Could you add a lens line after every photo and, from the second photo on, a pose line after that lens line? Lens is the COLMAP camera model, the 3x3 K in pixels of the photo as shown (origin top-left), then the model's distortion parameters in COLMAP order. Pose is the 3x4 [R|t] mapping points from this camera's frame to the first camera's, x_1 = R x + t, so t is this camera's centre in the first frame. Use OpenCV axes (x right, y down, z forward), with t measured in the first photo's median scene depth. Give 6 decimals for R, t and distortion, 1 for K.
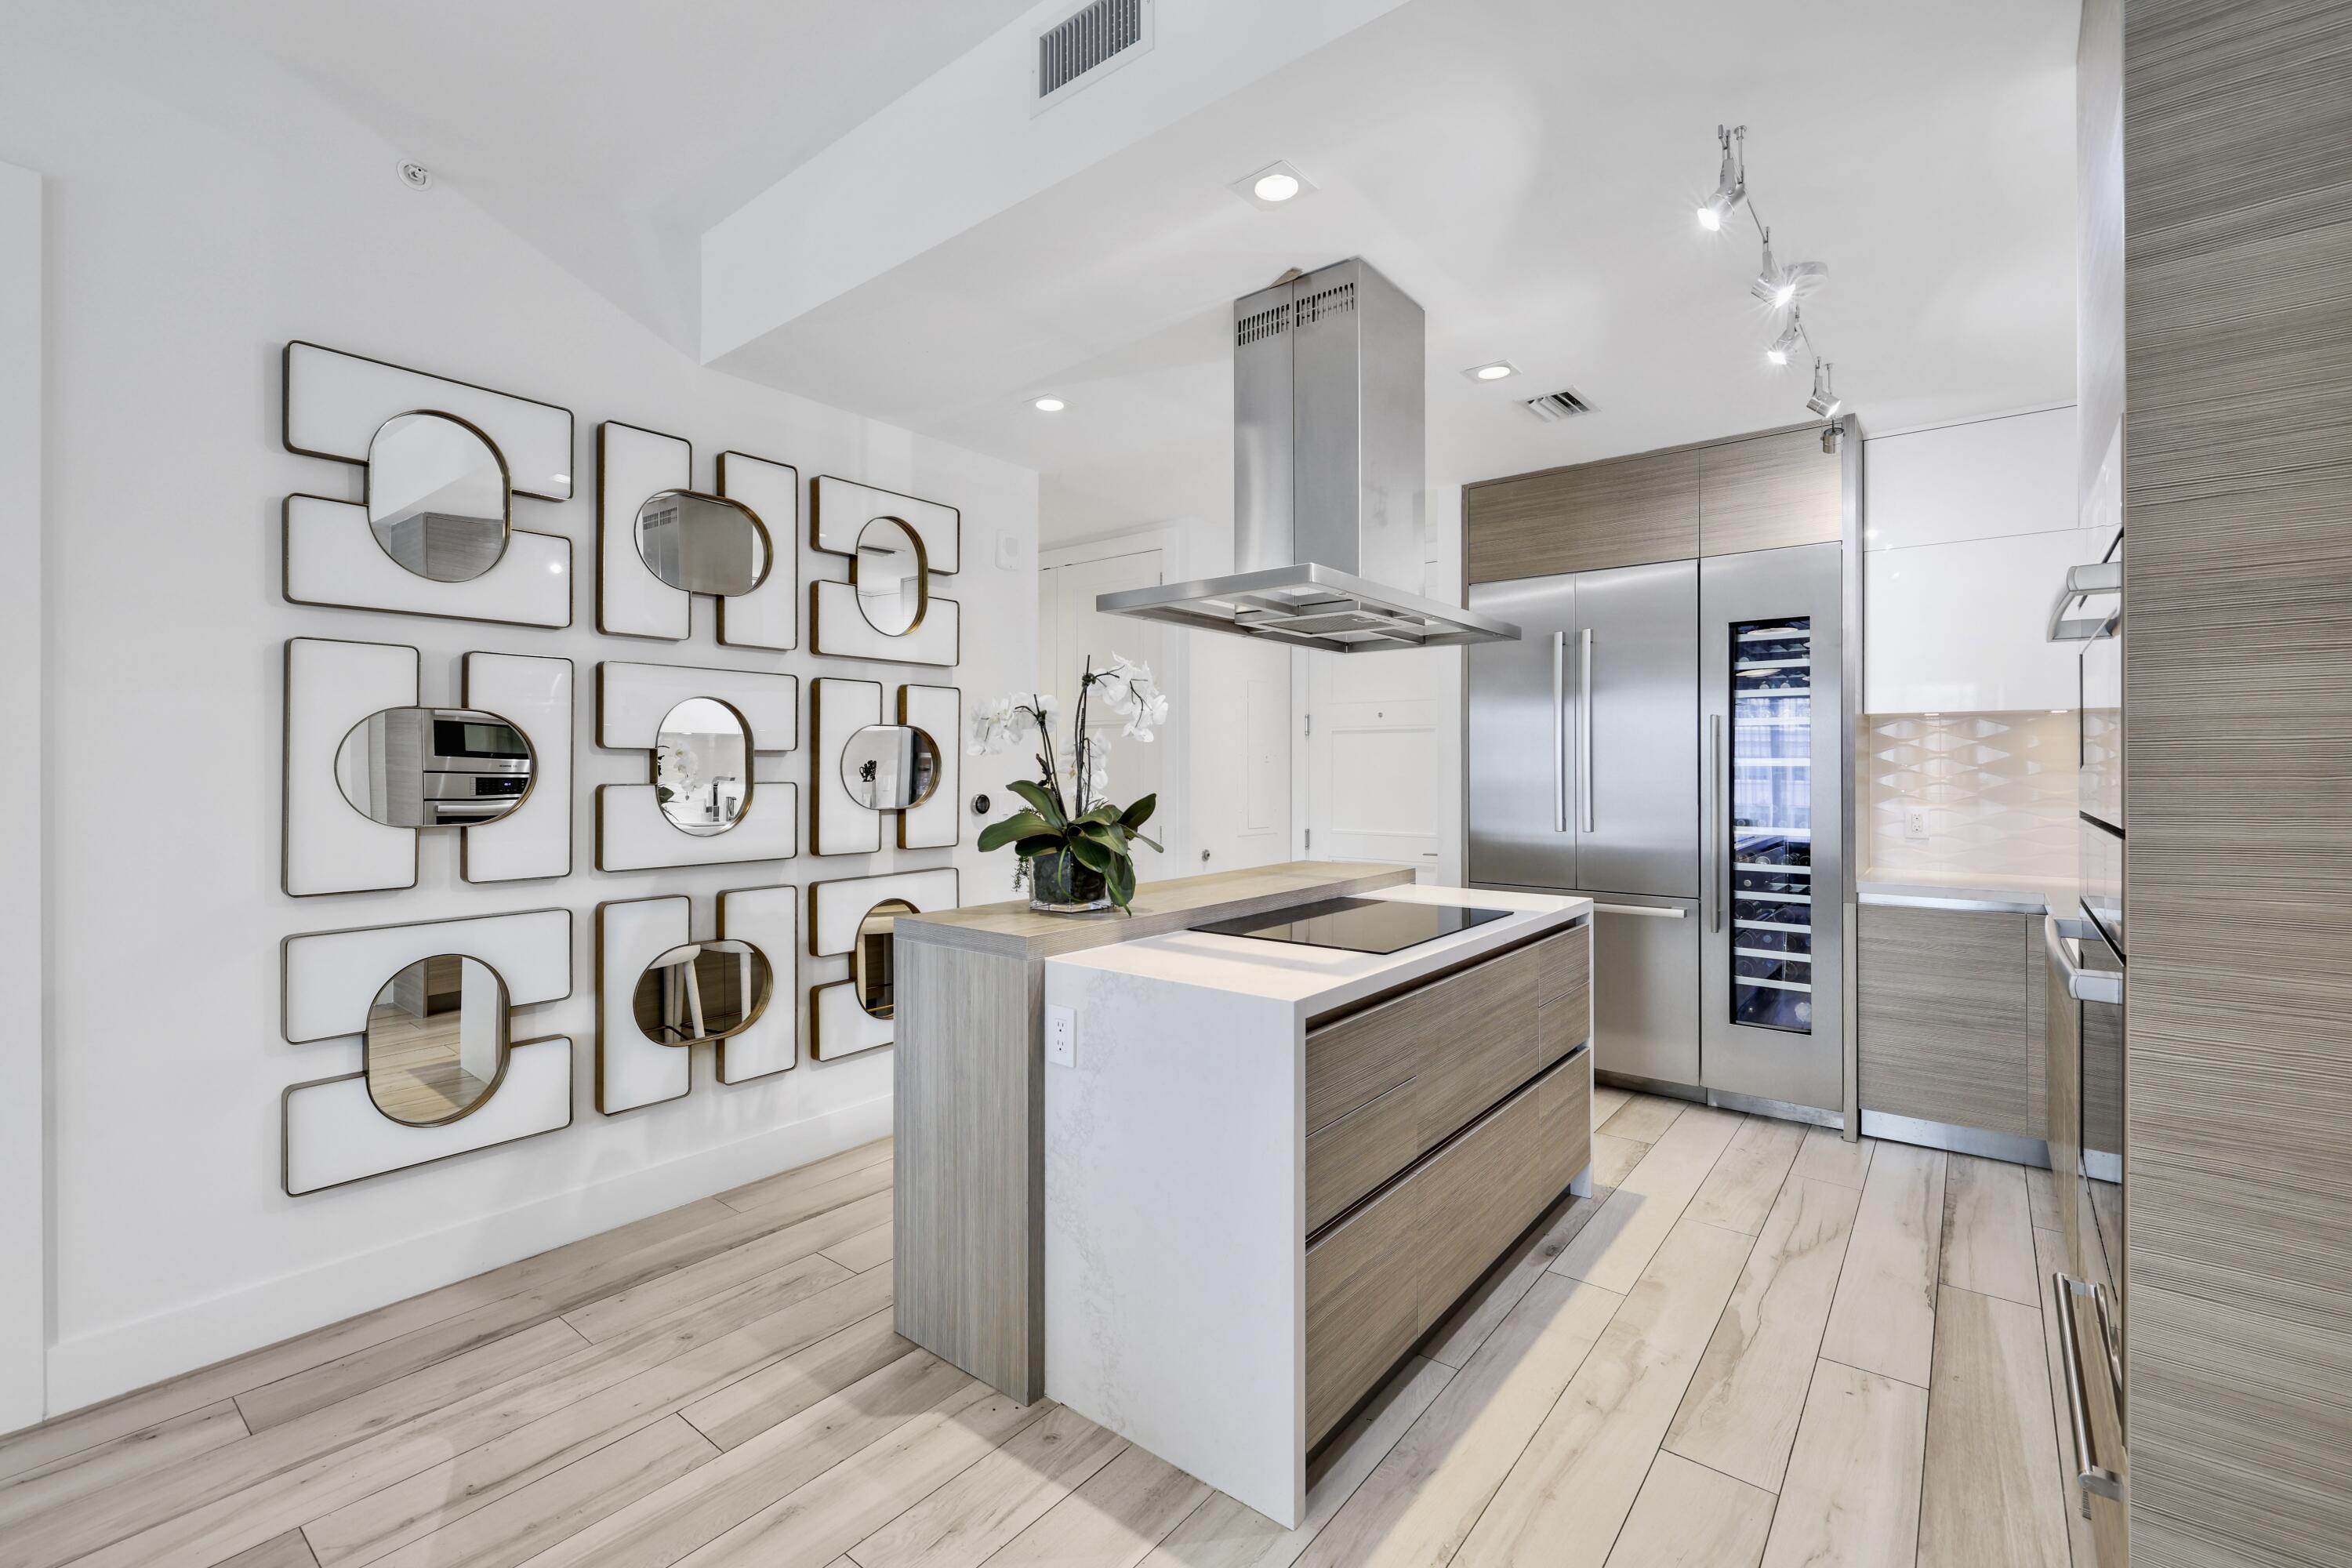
lens RADIAL K [[1001.2, 0, 1169.0], [0, 1001.2, 768.1], [0, 0, 1]] dist [0.001387, 0.000043]
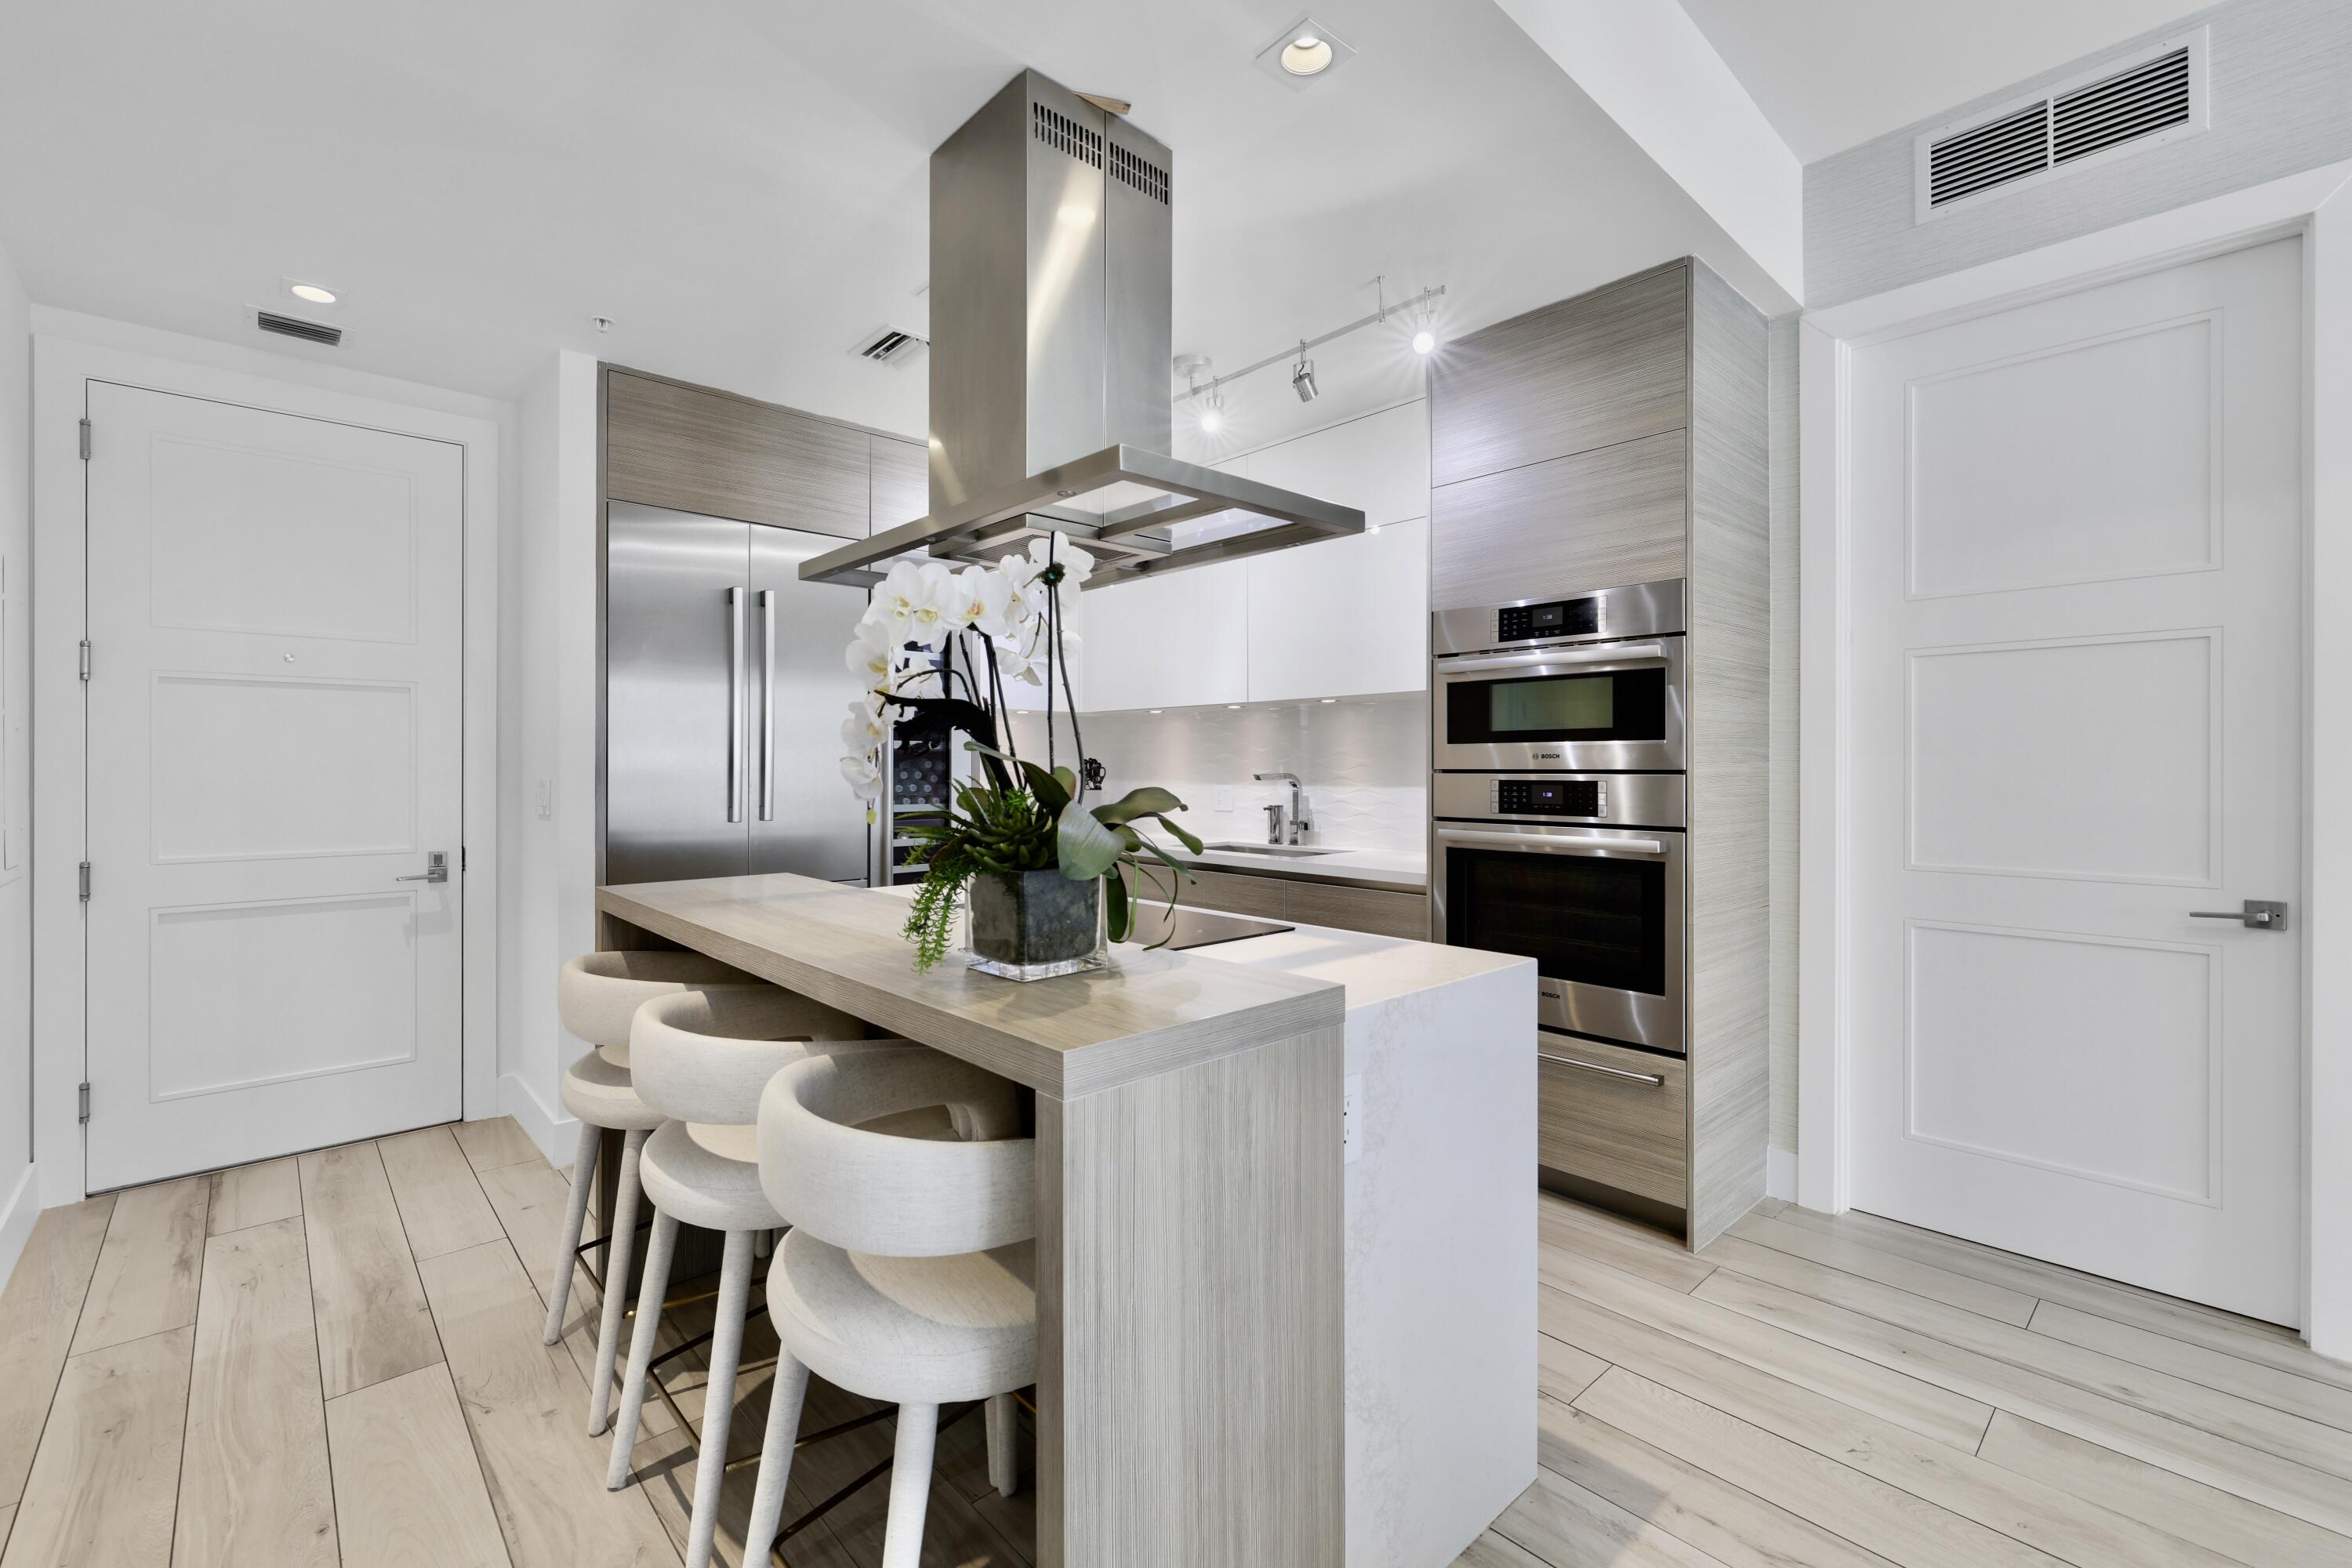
lens RADIAL K [[1001.2, 0, 1169.0], [0, 1001.2, 768.1], [0, 0, 1]] dist [0.001387, 0.000043]
pose [[0.155719, -0.002774, 0.987797, -0.604736], [0.000576, 0.999996, 0.002718, 0.022365], [-0.987801, 0.000146, 0.155720, 0.779244]]
